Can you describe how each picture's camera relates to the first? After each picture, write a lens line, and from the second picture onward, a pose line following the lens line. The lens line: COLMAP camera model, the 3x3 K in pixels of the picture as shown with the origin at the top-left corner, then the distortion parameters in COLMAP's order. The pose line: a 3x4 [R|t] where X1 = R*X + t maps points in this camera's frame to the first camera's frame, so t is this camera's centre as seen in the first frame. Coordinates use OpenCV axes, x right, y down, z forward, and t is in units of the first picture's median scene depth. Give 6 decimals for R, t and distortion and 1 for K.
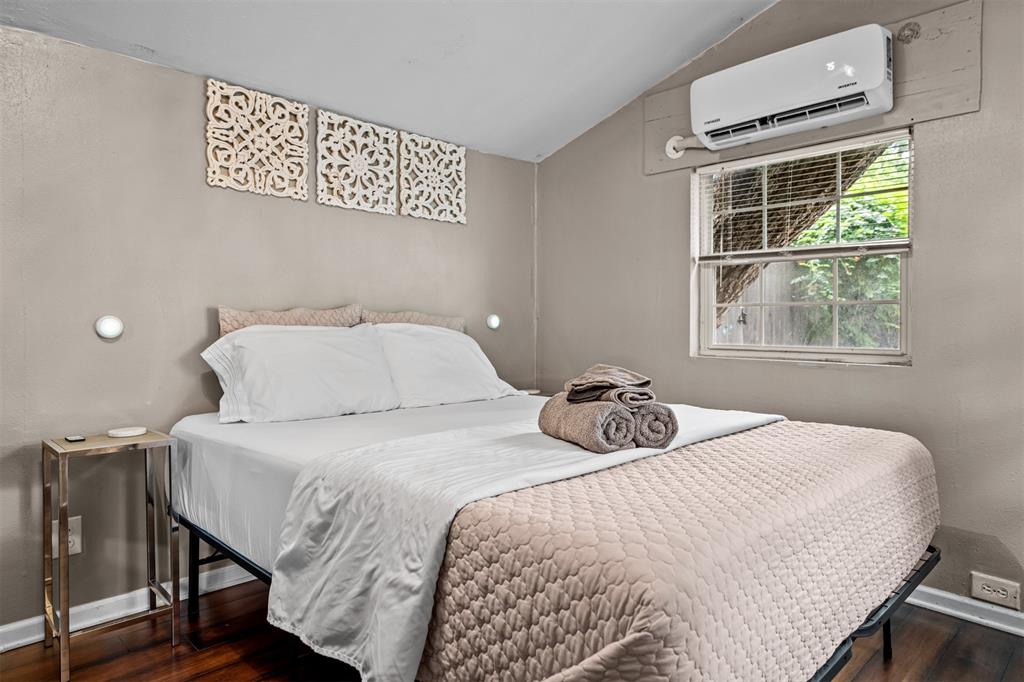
lens RADIAL K [[604.7, 0, 512.0], [0, 604.7, 341.0], [0, 0, 1]] dist [-0.000085, -0.000332]
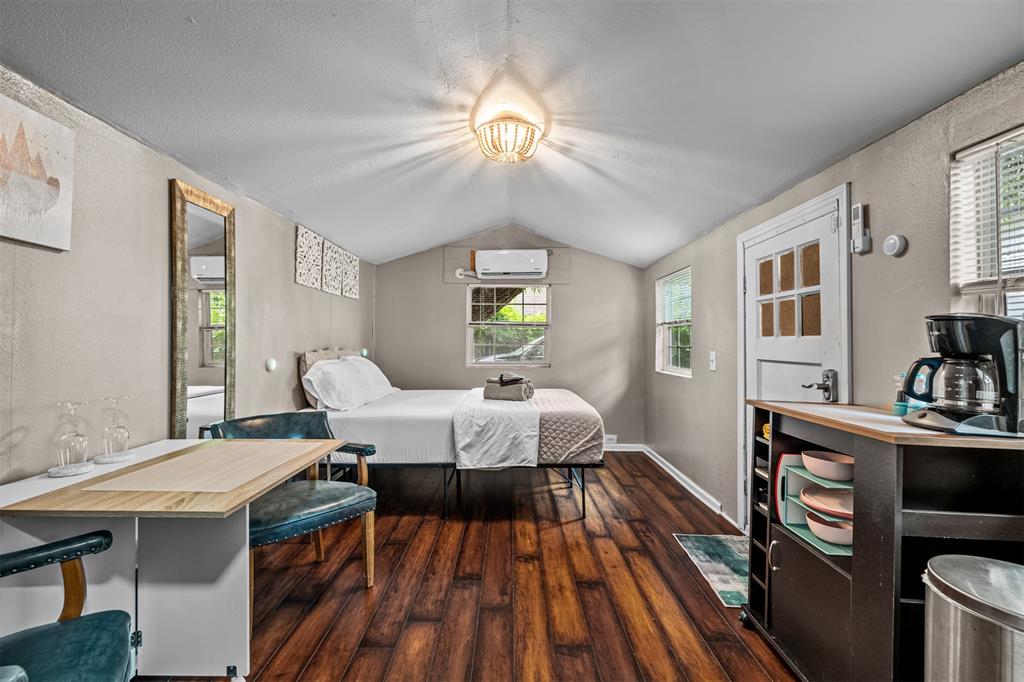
lens RADIAL K [[477.1, 0, 512.0], [0, 477.1, 341.0], [0, 0, 1]] dist [-0.000325, 0.000124]
pose [[0.695286, -0.001459, 0.718732, -0.931904], [0.024720, 0.999455, -0.021884, -0.036555], [-0.718308, 0.032983, 0.694943, -0.362022]]
